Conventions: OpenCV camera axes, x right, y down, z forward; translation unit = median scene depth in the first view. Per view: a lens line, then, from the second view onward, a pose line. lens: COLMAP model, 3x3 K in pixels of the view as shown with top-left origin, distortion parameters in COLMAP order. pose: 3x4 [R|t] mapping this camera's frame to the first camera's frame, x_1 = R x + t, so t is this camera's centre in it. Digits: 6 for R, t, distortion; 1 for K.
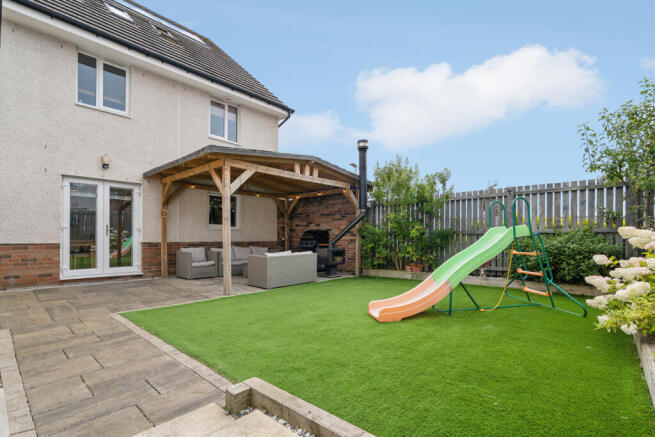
lens RADIAL K [[306.8, 0, 323.9], [0, 306.8, 237.8], [0, 0, 1]] dist [-0.014813, 0.001678]
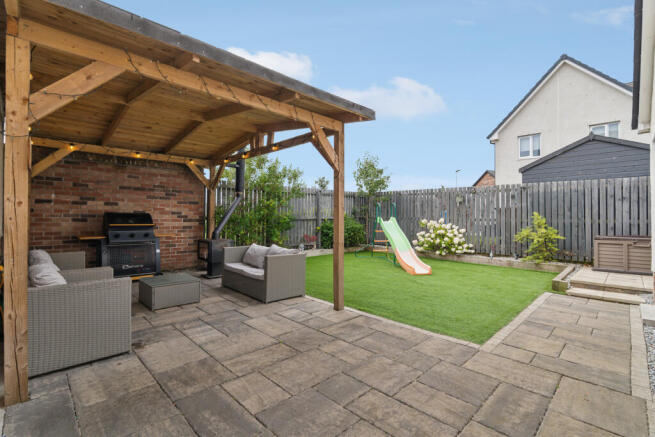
lens RADIAL K [[306.8, 0, 327.2], [0, 306.8, 216.2], [0, 0, 1]] dist [-0.014813, 0.001678]
pose [[0.054498, -0.007811, 0.998483, -1.406082], [-0.003479, 0.999962, 0.008012, -0.056681], [-0.998508, -0.003910, 0.054469, 1.325321]]
